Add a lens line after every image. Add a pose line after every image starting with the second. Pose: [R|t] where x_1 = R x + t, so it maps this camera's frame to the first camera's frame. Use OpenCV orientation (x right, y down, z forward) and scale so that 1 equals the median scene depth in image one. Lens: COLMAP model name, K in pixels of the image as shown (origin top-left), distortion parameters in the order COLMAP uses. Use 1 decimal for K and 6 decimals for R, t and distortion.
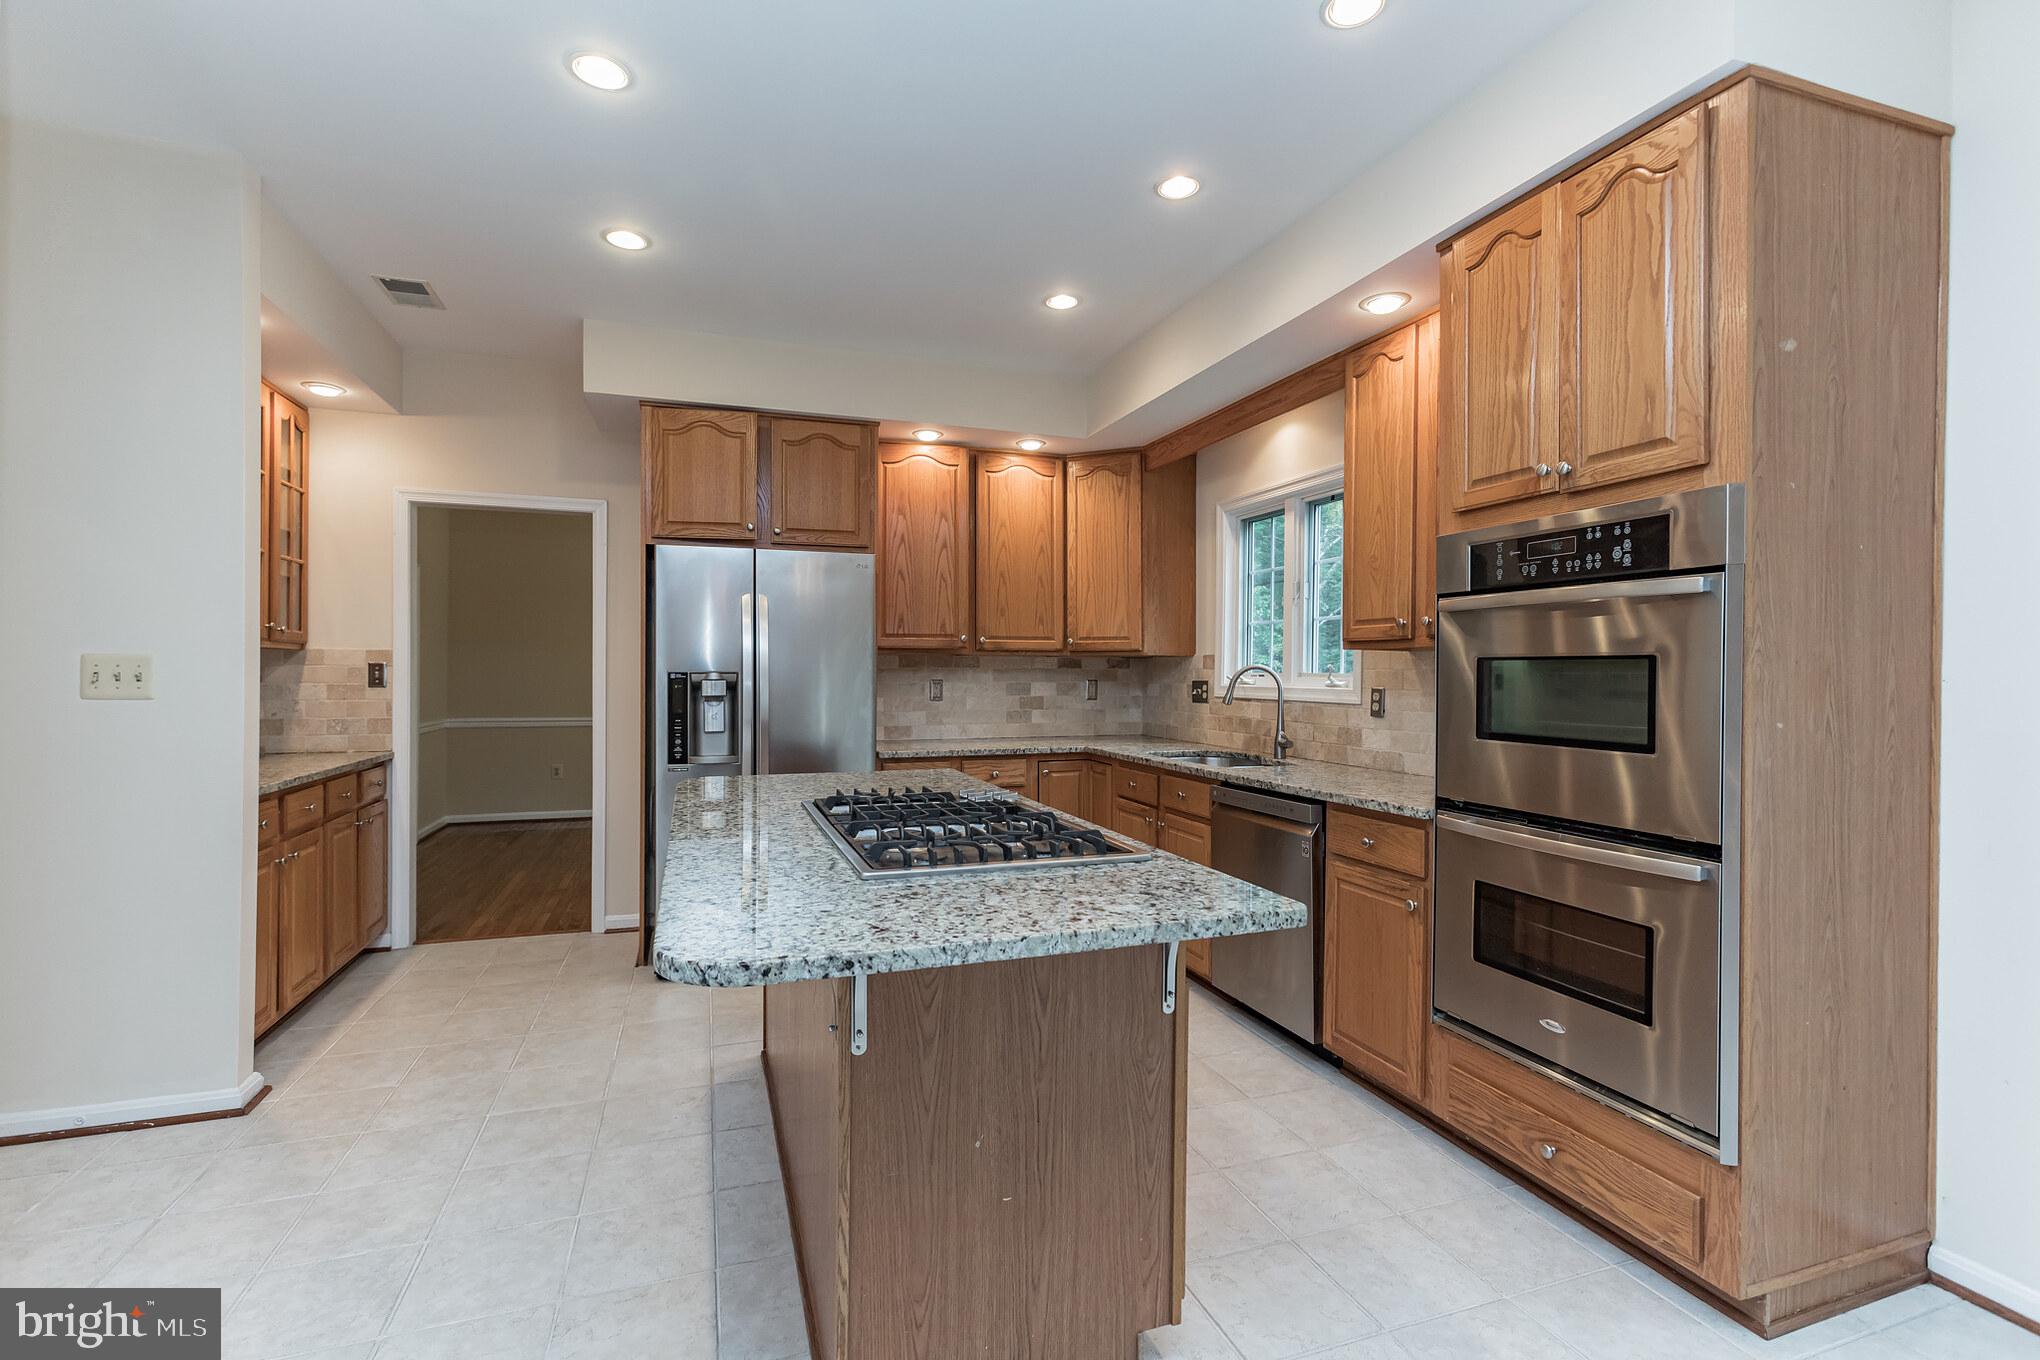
lens RADIAL K [[912.1, 0, 1001.1], [0, 912.1, 671.0], [0, 0, 1]] dist [-0.001745, 0.001021]
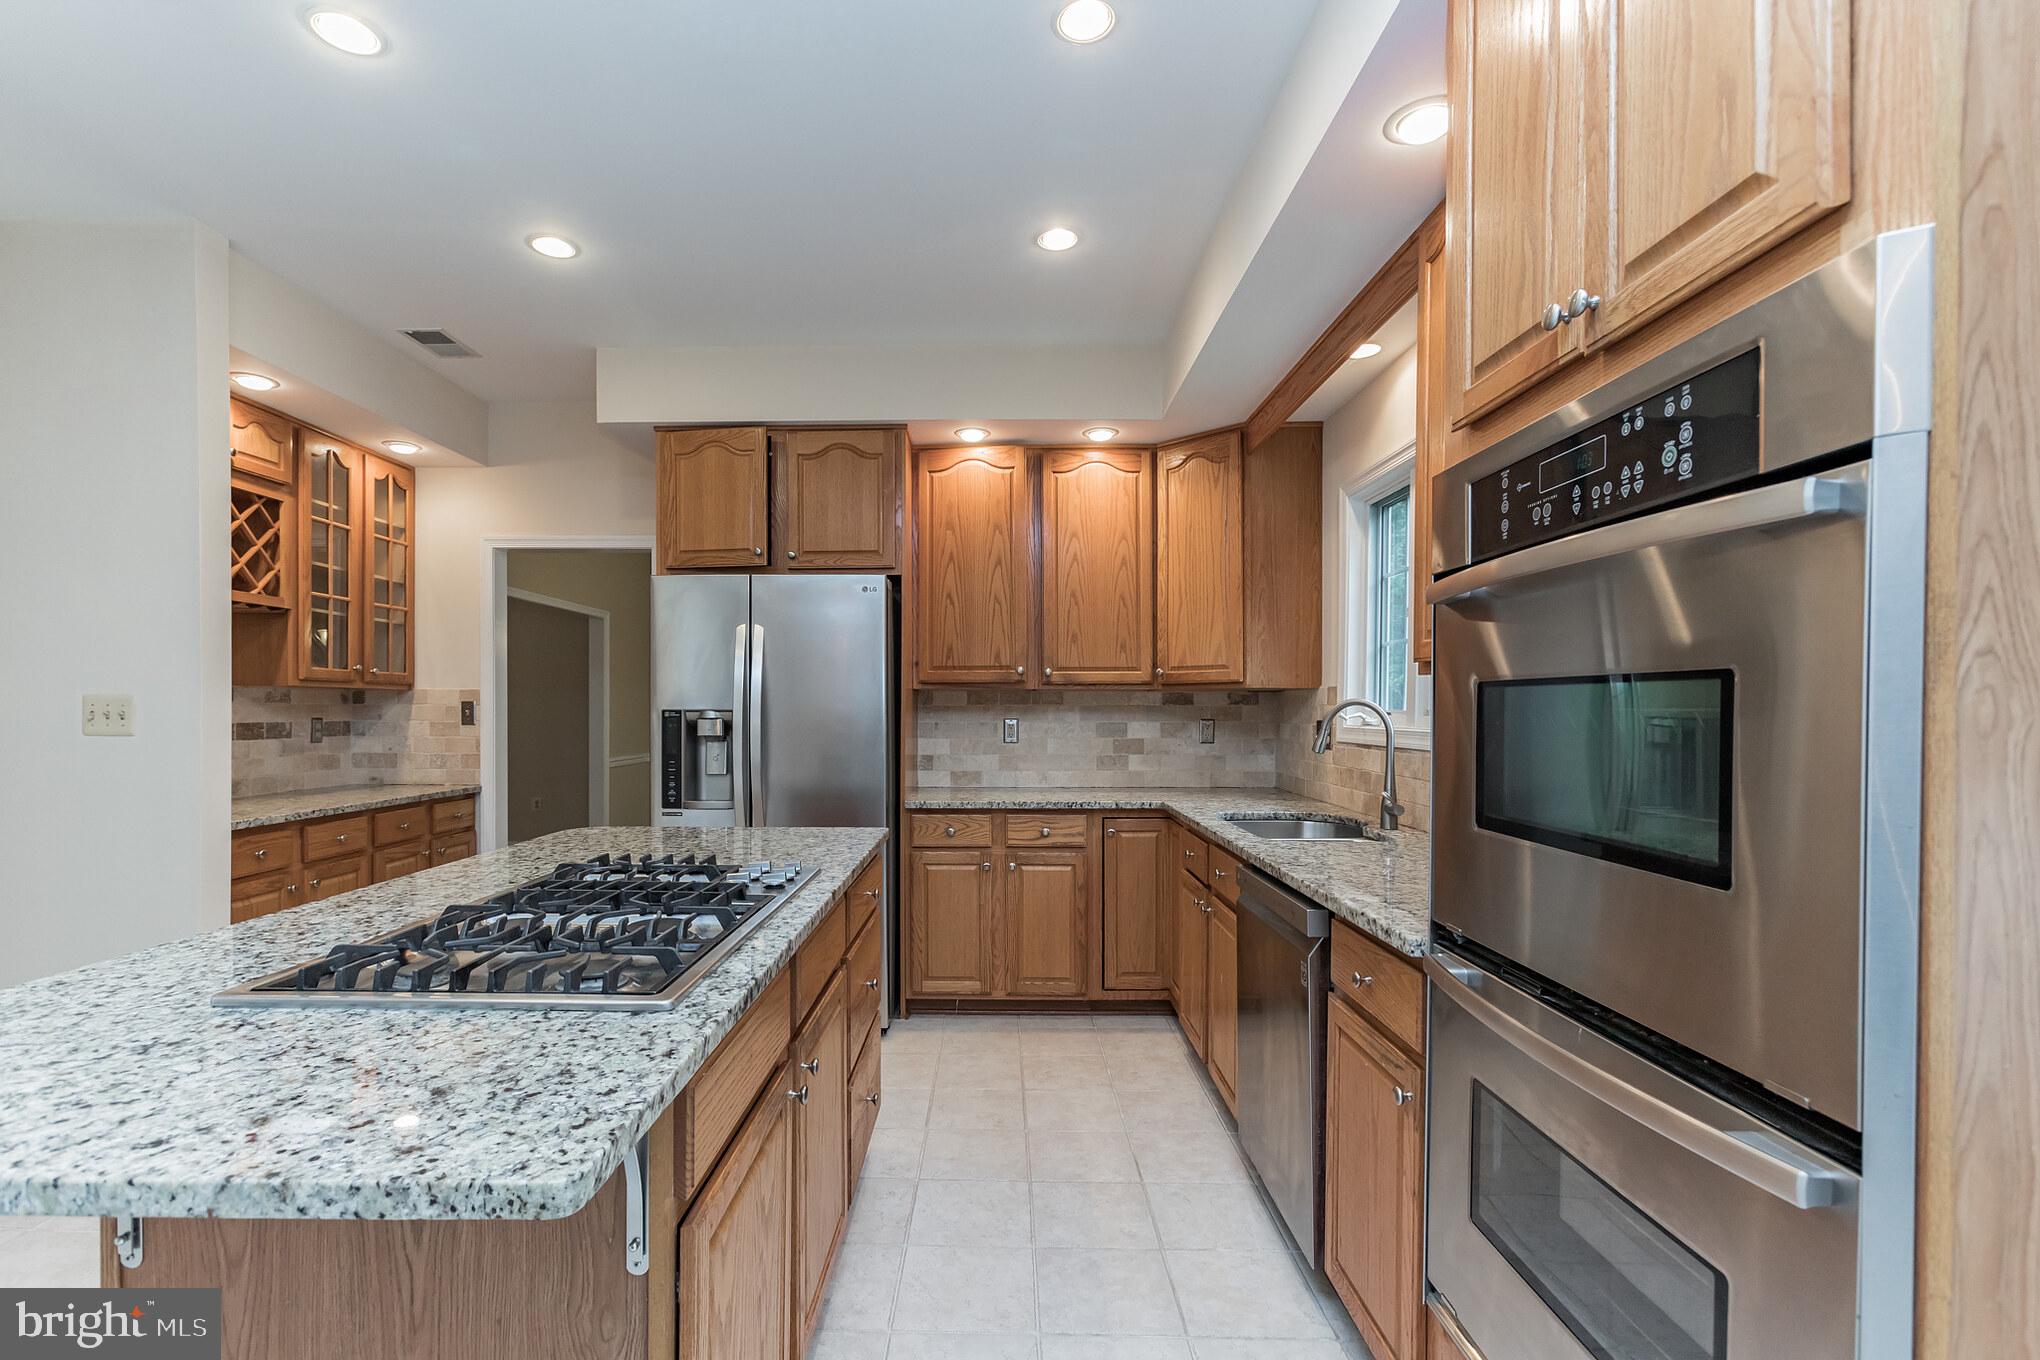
lens RADIAL K [[912.1, 0, 978.3], [0, 912.1, 714.0], [0, 0, 1]] dist [-0.001745, 0.001021]
pose [[0.936834, 0.000274, -0.349774, 0.254280], [0.001621, 0.999986, 0.005125, 0.000892], [0.349771, -0.005368, 0.936820, 0.217259]]
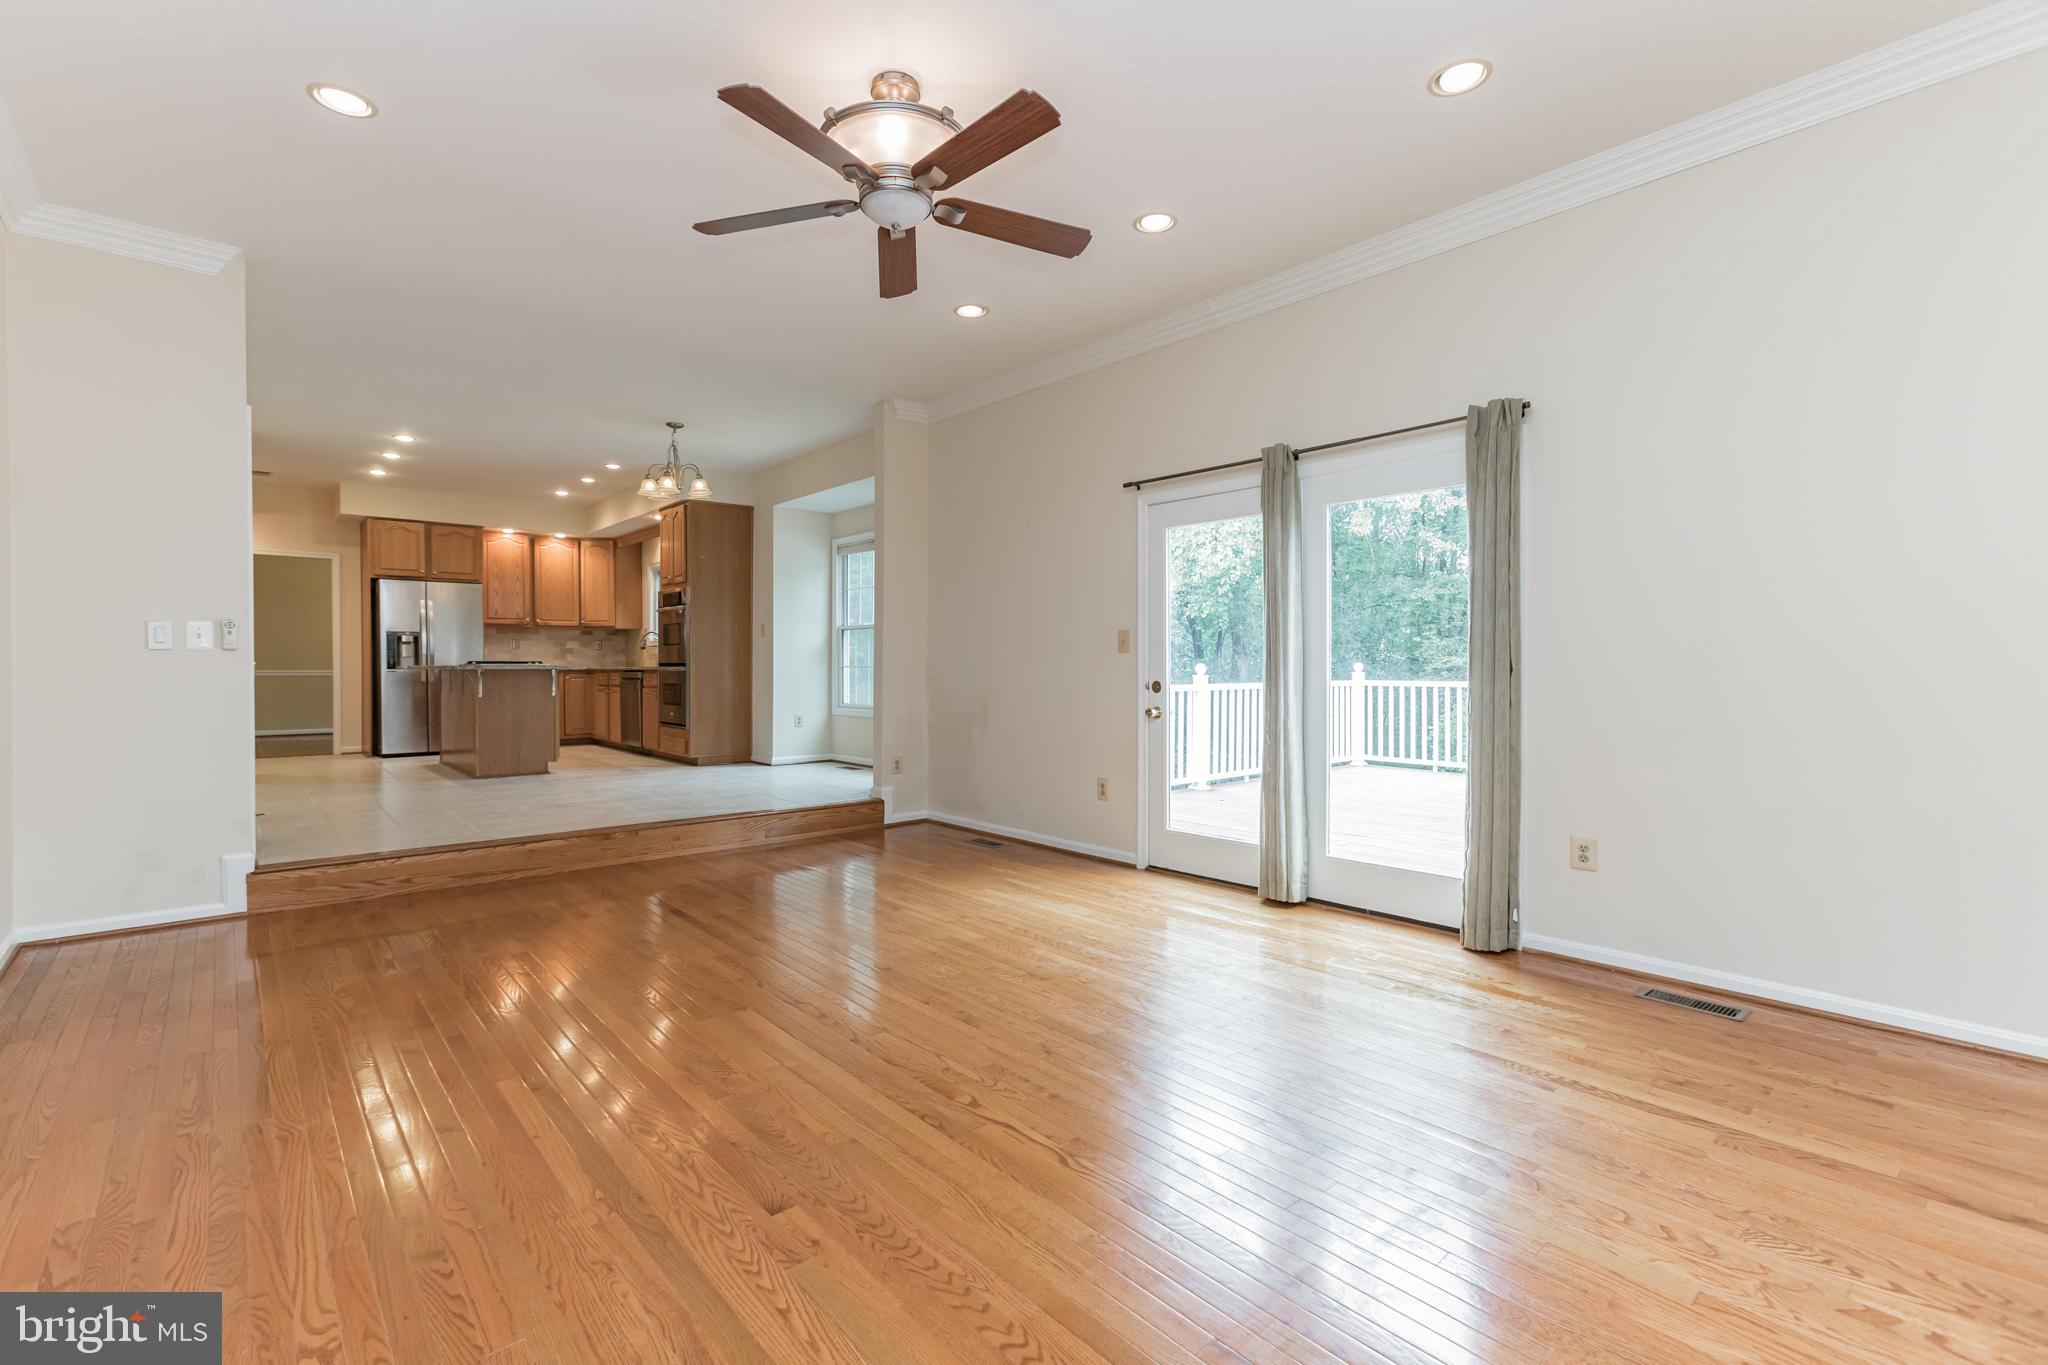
lens RADIAL K [[939.0, 0, 1032.2], [0, 939.0, 672.7], [0, 0, 1]] dist [-0.011419, 0.004669]
pose [[0.926771, -0.007627, 0.375548, 0.284620], [0.004478, 0.999947, 0.009258, 0.090723], [-0.375599, -0.006898, 0.926757, -1.876867]]
